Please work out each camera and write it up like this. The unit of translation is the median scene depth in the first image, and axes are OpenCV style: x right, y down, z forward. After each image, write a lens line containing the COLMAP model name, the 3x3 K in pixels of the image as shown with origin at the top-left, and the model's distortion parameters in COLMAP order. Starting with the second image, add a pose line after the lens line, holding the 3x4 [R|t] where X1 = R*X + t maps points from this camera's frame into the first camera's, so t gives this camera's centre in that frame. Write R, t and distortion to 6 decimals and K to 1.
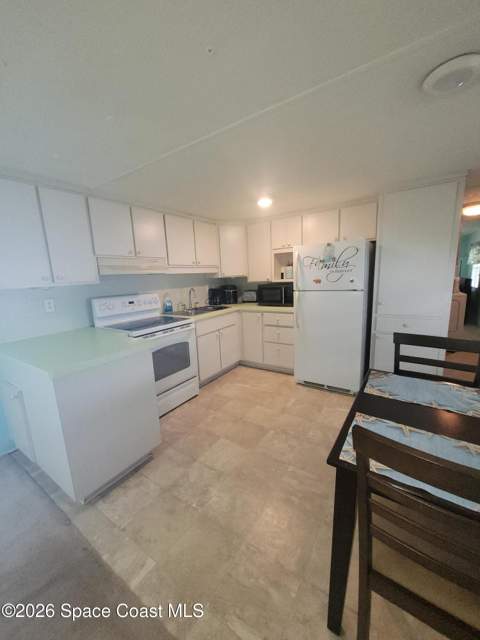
lens RADIAL K [[250.0, 0, 237.1], [0, 250.0, 321.2], [0, 0, 1]] dist [0.000815, -0.000187]
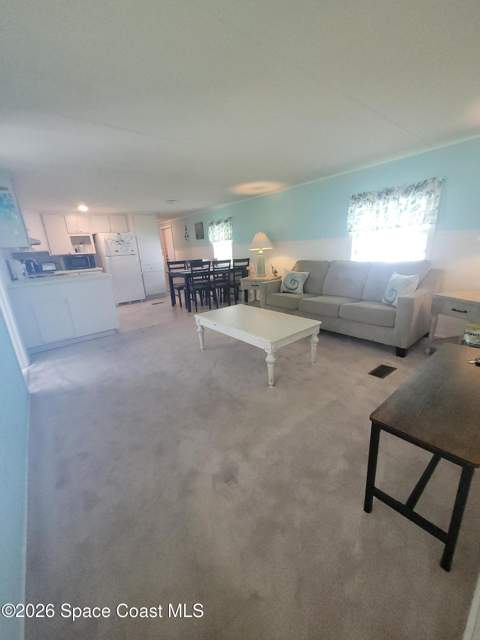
lens RADIAL K [[250.0, 0, 235.3], [0, 250.0, 330.0], [0, 0, 1]] dist [0.000815, -0.000187]
pose [[0.315774, -0.268718, 0.909988, -1.586922], [0.217690, 0.953994, 0.206172, 0.281023], [-0.923525, 0.132991, 0.359743, -0.652391]]
